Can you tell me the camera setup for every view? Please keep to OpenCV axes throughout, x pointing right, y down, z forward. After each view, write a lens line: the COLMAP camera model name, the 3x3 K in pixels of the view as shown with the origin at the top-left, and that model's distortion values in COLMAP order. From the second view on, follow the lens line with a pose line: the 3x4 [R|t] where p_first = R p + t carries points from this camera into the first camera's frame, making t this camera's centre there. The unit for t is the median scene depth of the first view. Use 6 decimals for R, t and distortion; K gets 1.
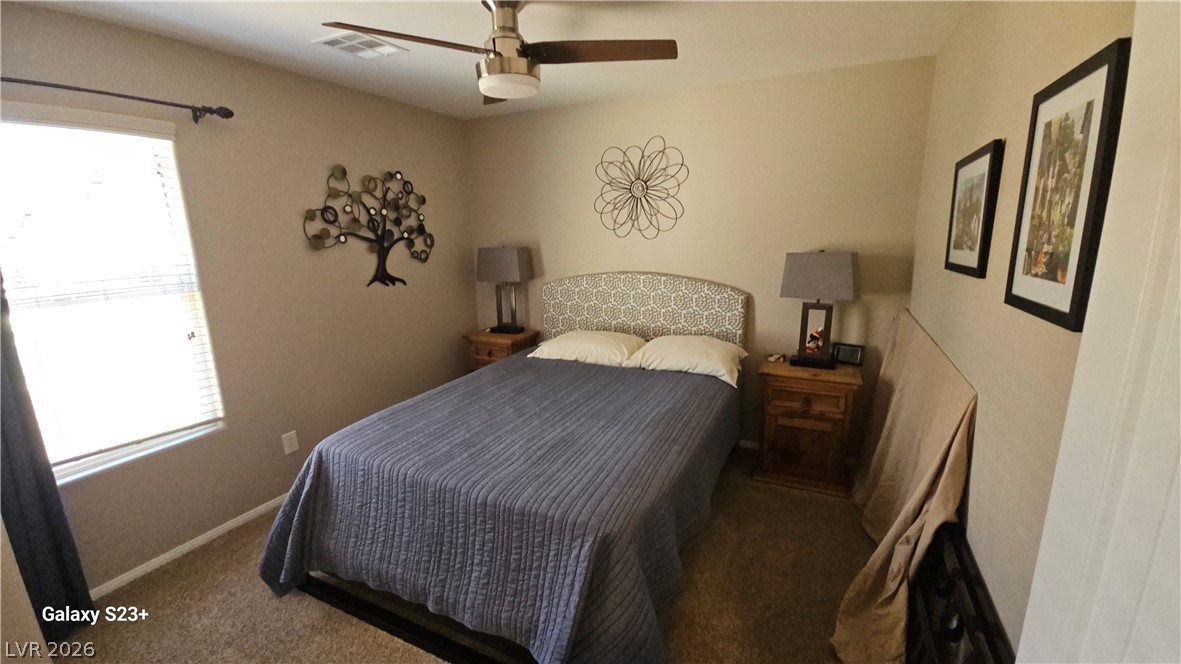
lens RADIAL K [[479.1, 0, 595.3], [0, 479.1, 333.2], [0, 0, 1]] dist [0.003420, -0.004492]
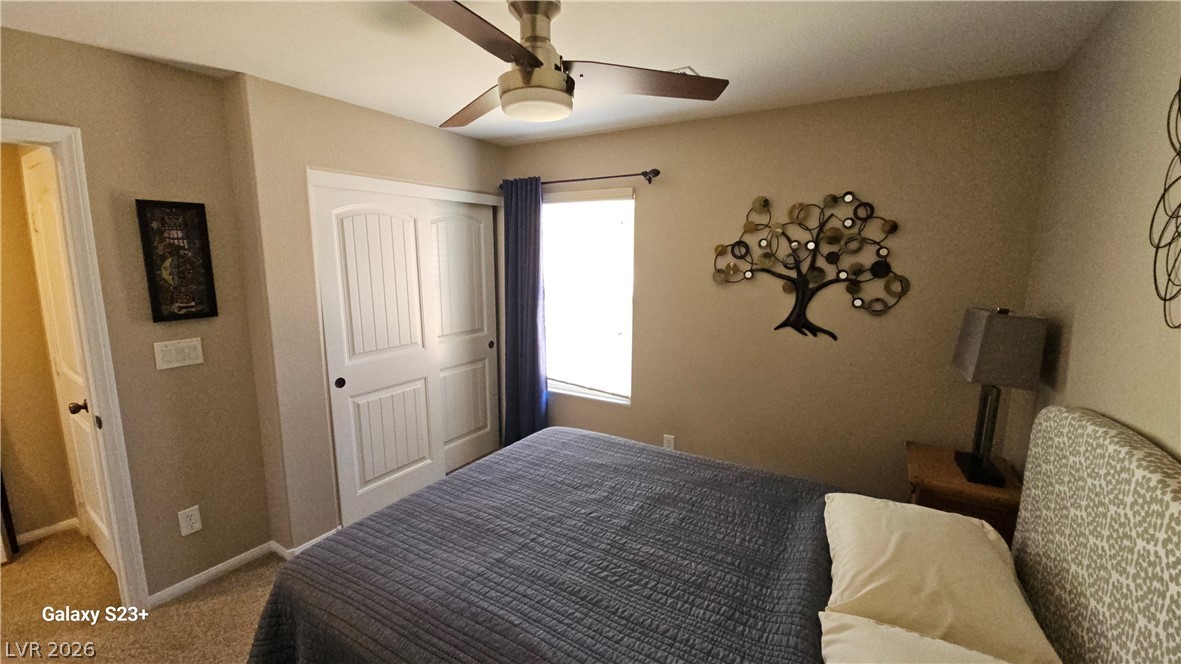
lens RADIAL K [[479.1, 0, 594.8], [0, 479.1, 330.4], [0, 0, 1]] dist [0.003420, -0.004492]
pose [[-0.094127, 0.172252, -0.980545, 0.419093], [-0.226005, 0.955507, 0.189549, -0.190612], [0.969568, 0.239449, -0.051009, 0.734345]]
